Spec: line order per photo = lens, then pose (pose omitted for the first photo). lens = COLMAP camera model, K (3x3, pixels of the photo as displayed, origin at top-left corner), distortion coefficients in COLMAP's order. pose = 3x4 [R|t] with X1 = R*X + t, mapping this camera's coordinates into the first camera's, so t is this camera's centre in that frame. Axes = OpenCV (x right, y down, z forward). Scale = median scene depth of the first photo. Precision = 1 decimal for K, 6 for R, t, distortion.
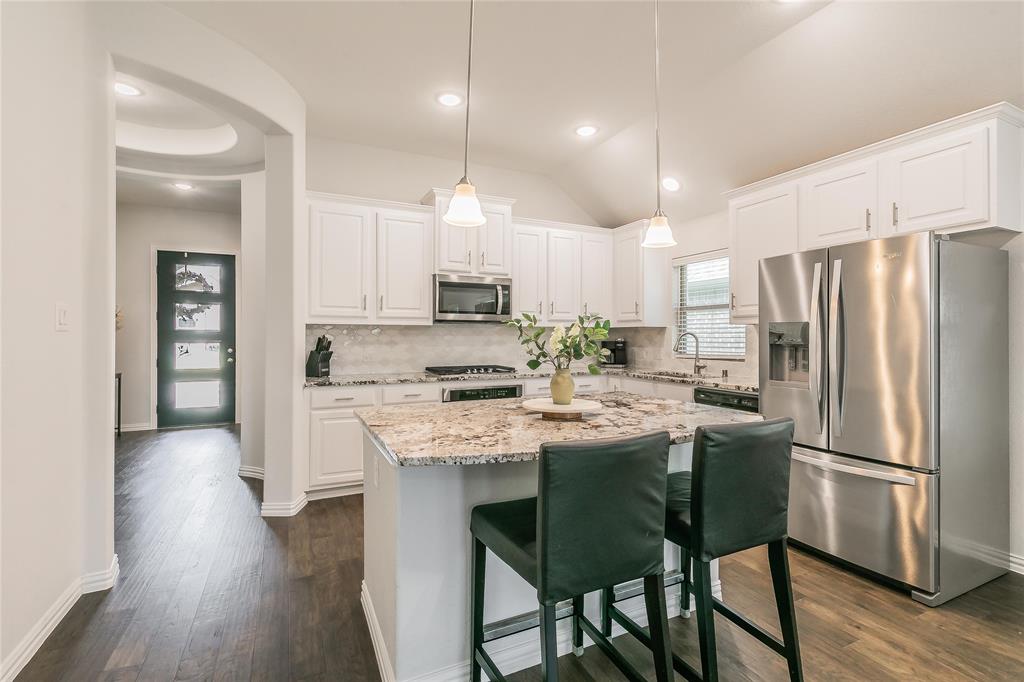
lens RADIAL K [[474.7, 0, 512.5], [0, 474.7, 339.7], [0, 0, 1]] dist [-0.006324, -0.000824]
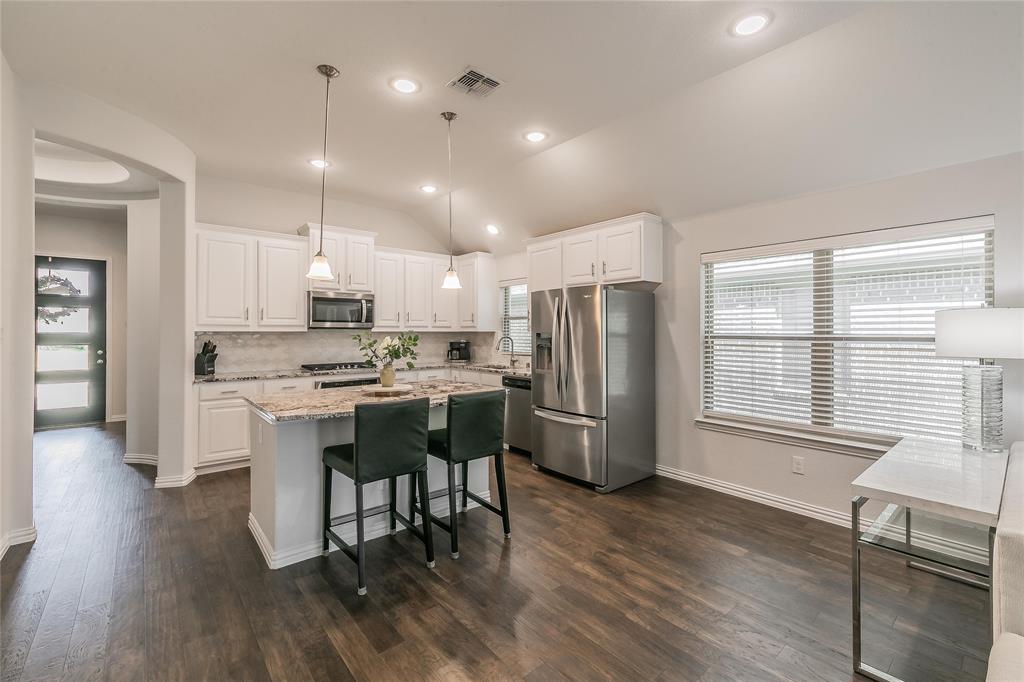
lens RADIAL K [[442.6, 0, 511.2], [0, 442.6, 331.7], [0, 0, 1]] dist [-0.002807, -0.000564]
pose [[0.969142, -0.001848, 0.246497, 0.079839], [0.003912, 0.999961, -0.007883, -0.022346], [-0.246473, 0.008604, 0.969111, -0.321171]]
